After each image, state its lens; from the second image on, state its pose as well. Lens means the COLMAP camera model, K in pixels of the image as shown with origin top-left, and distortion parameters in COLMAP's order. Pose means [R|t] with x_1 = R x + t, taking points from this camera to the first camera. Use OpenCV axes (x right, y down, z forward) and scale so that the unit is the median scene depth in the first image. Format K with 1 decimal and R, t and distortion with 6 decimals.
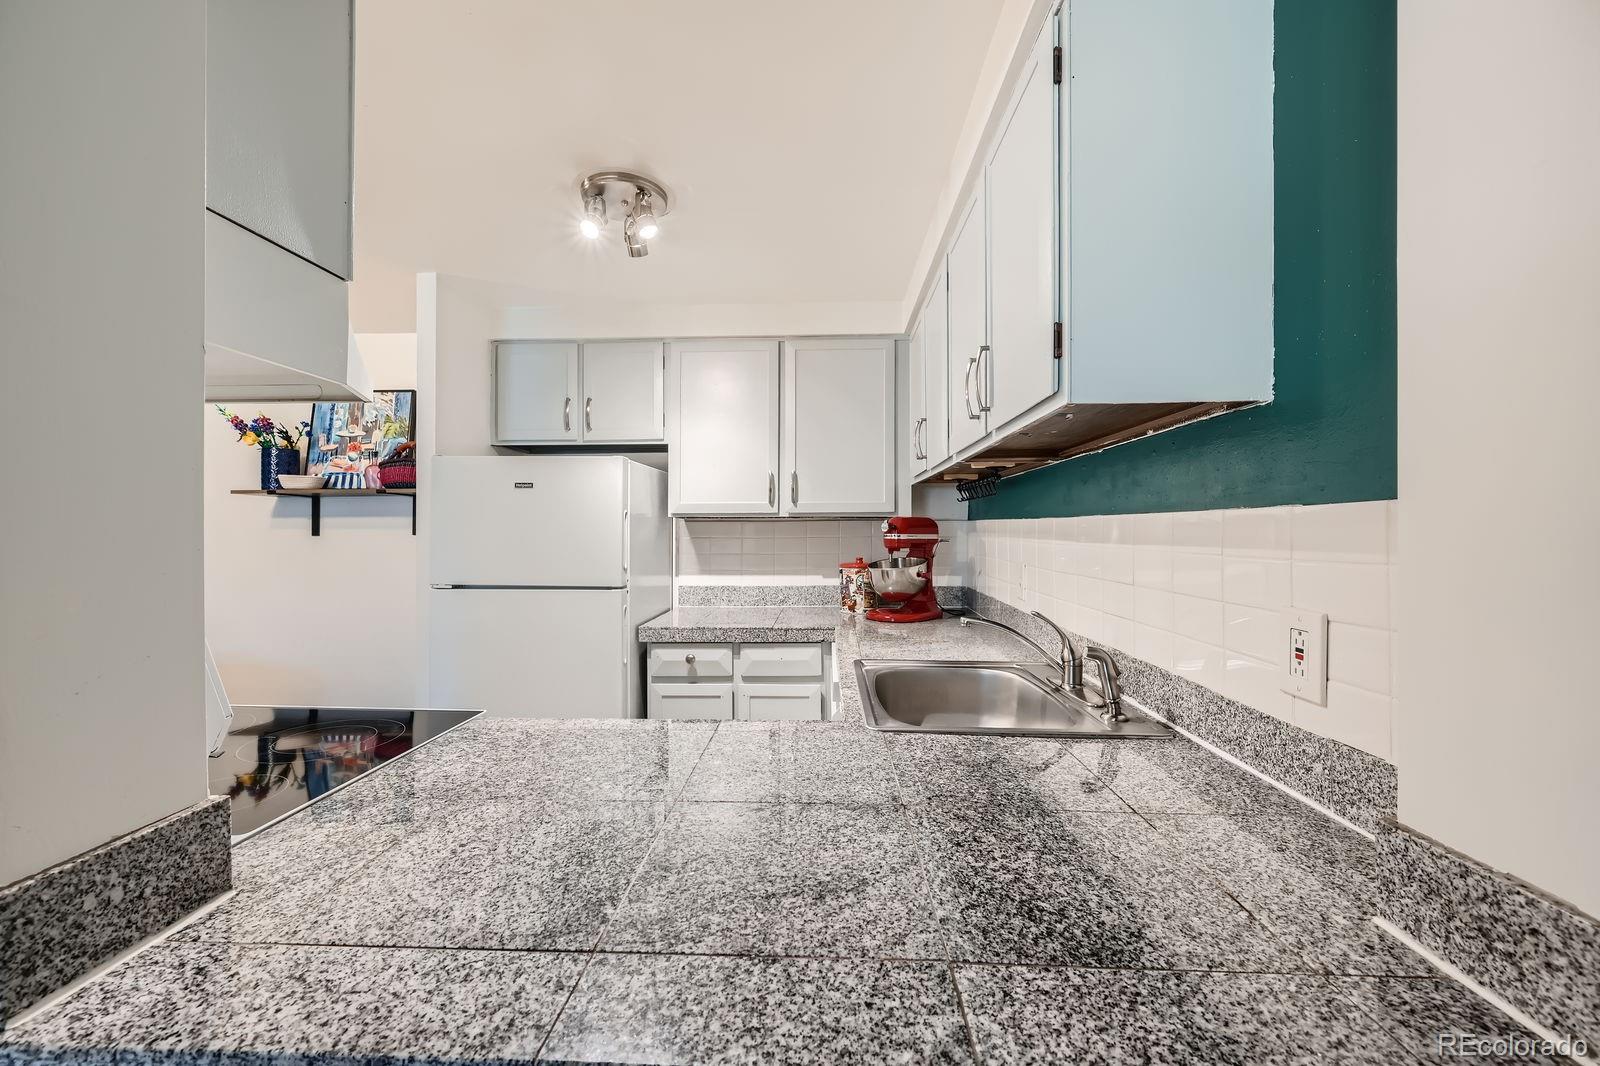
lens RADIAL K [[638.1, 0, 800.3], [0, 638.1, 528.3], [0, 0, 1]] dist [0.000678, -0.000667]
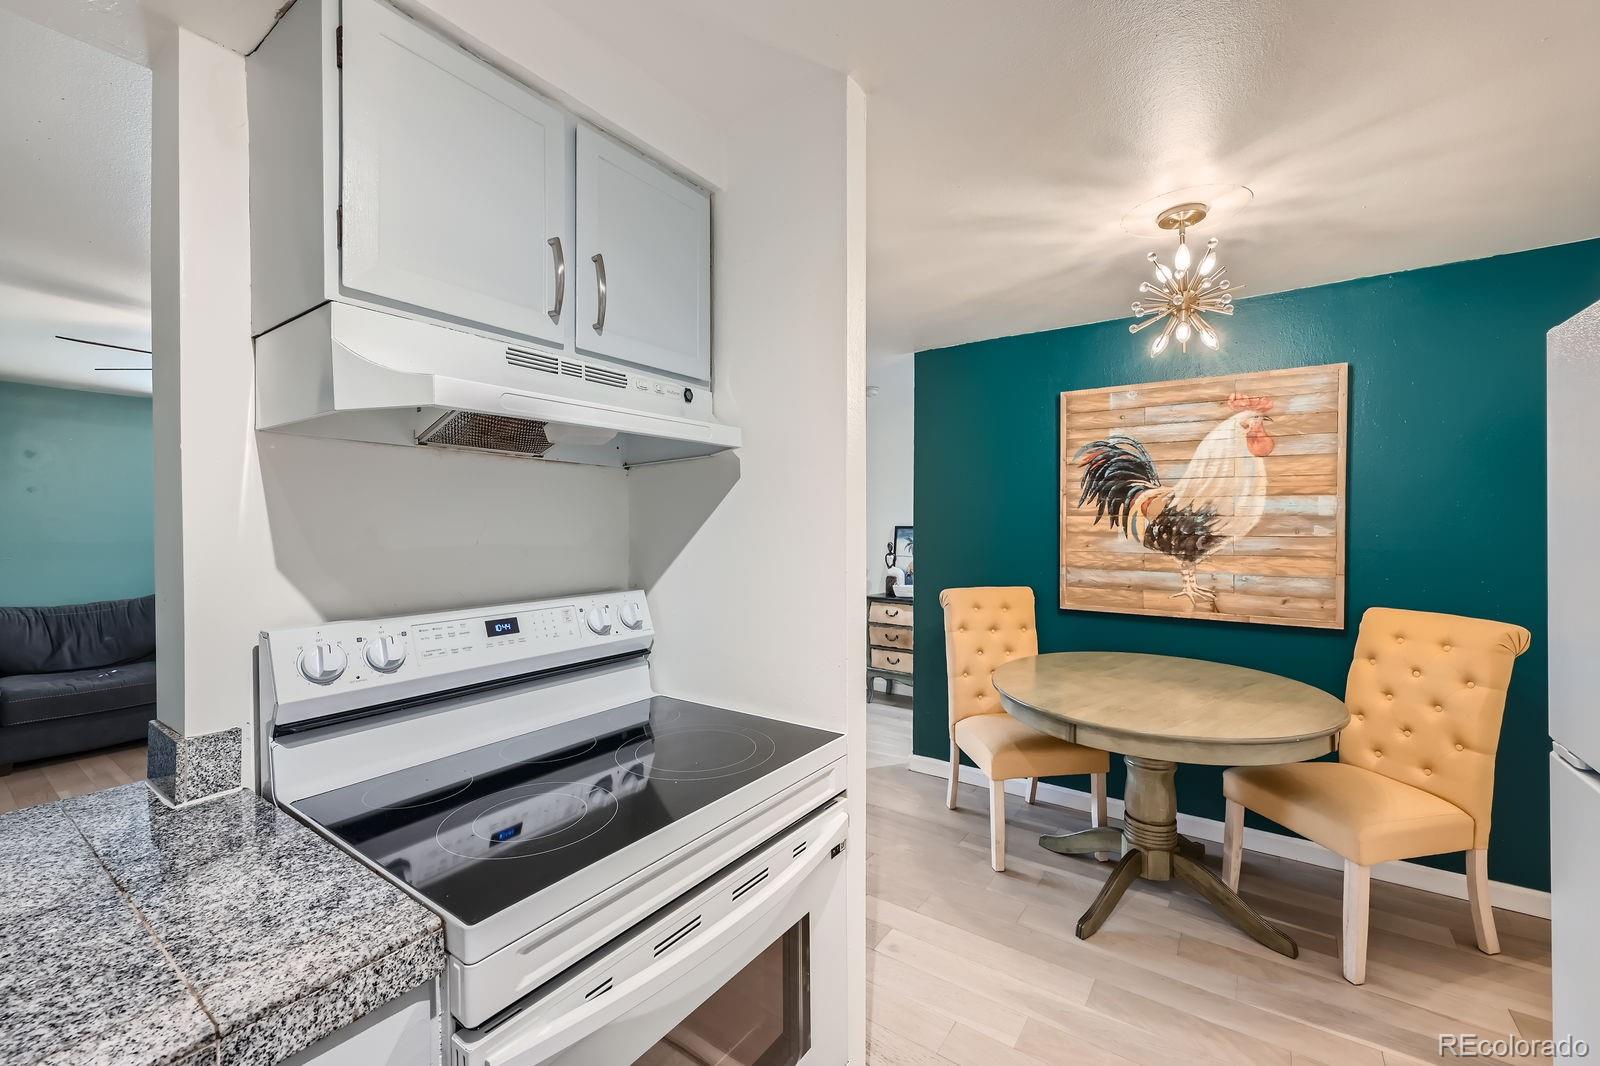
lens RADIAL K [[638.1, 0, 806.4], [0, 638.1, 531.4], [0, 0, 1]] dist [0.000678, -0.000667]
pose [[-0.529719, 0.012366, -0.848083, -0.098517], [0.008345, 0.999921, 0.009368, -0.017377], [0.848132, -0.002115, -0.529780, 0.724430]]
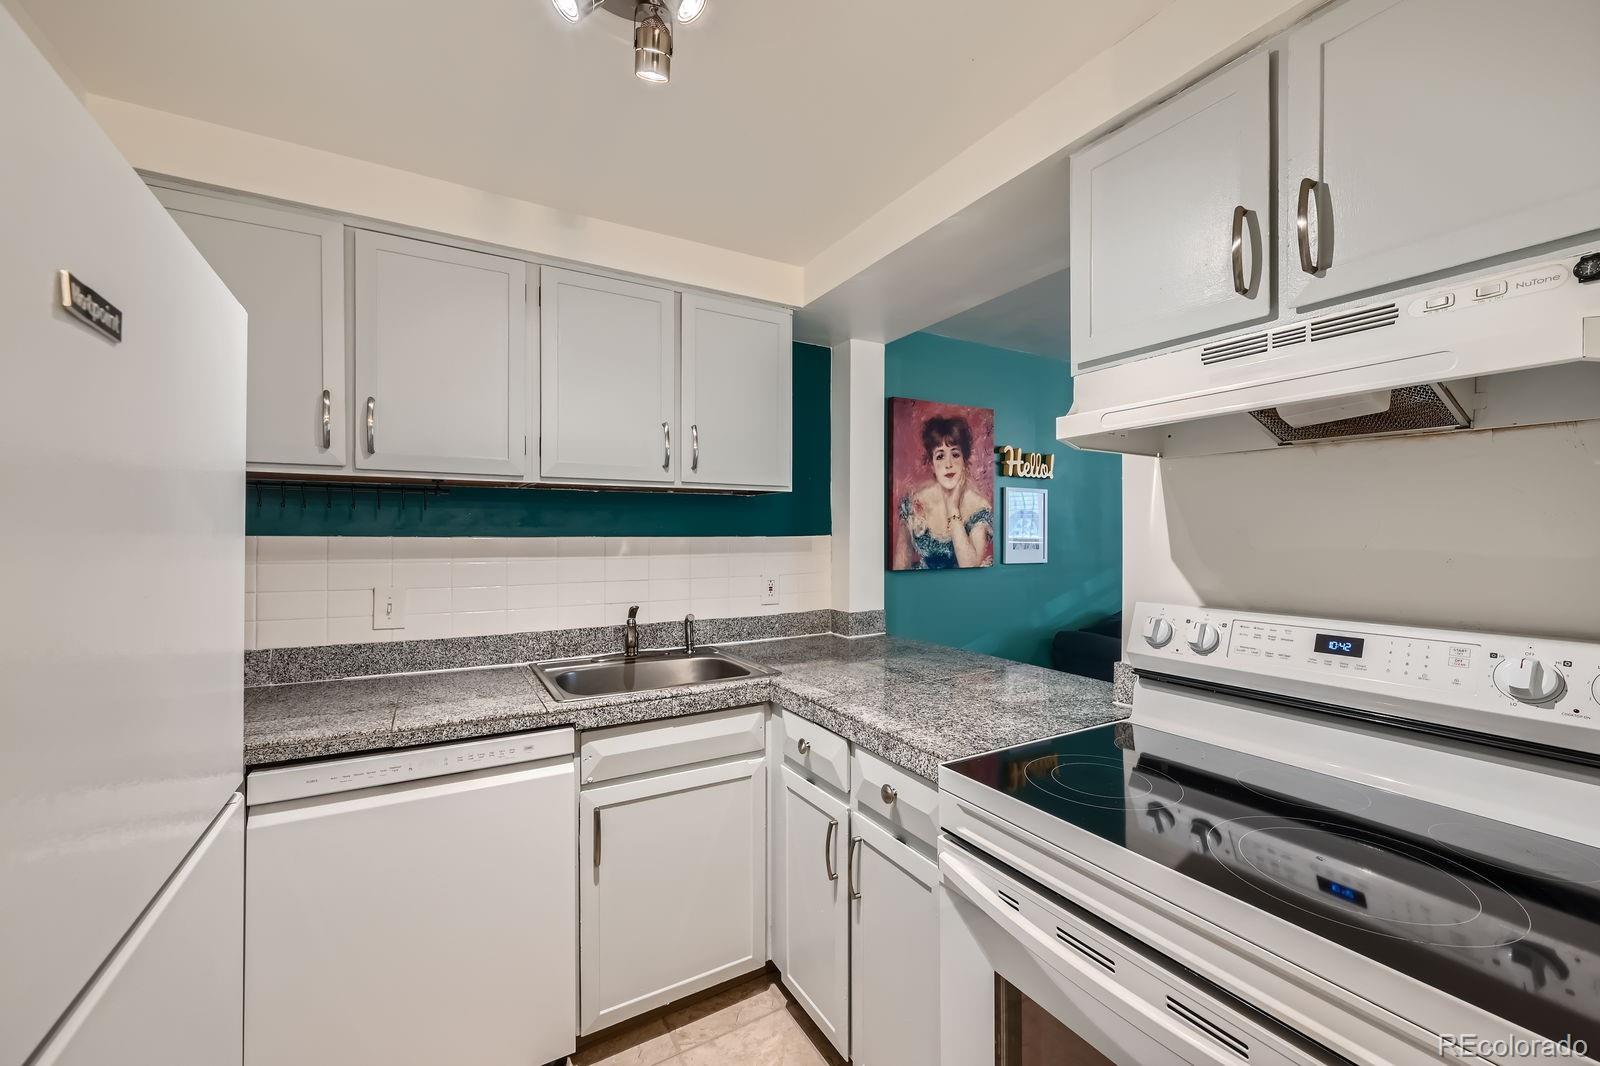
lens RADIAL K [[638.1, 0, 792.4], [0, 638.1, 535.0], [0, 0, 1]] dist [0.000678, -0.000667]
pose [[-0.538280, 0.001835, 0.842764, -0.539713], [-0.000173, 0.999997, -0.002287, -0.012444], [-0.842766, -0.001377, -0.538278, 0.789735]]
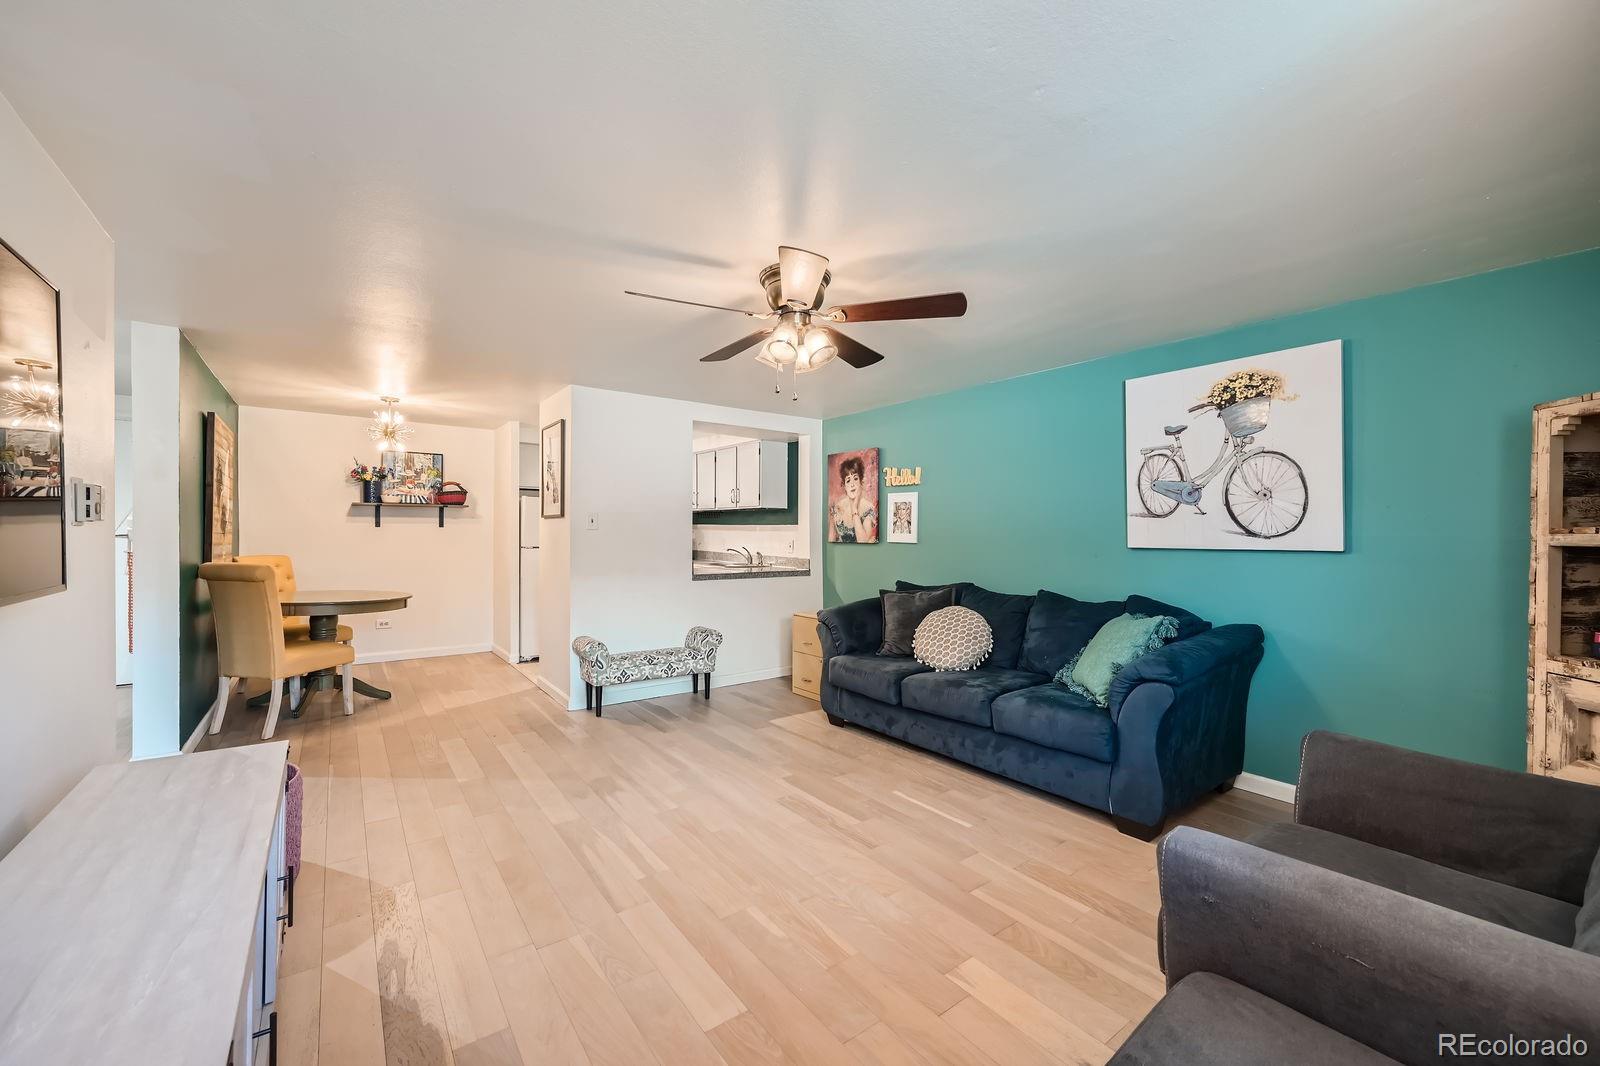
lens RADIAL K [[638.1, 0, 799.2], [0, 638.1, 537.7], [0, 0, 1]] dist [0.000678, -0.000667]
pose [[0.770419, 0.002505, 0.637533, -1.151255], [-0.012643, 0.999856, 0.011350, 0.007752], [-0.637413, -0.016804, 0.770339, -1.418590]]
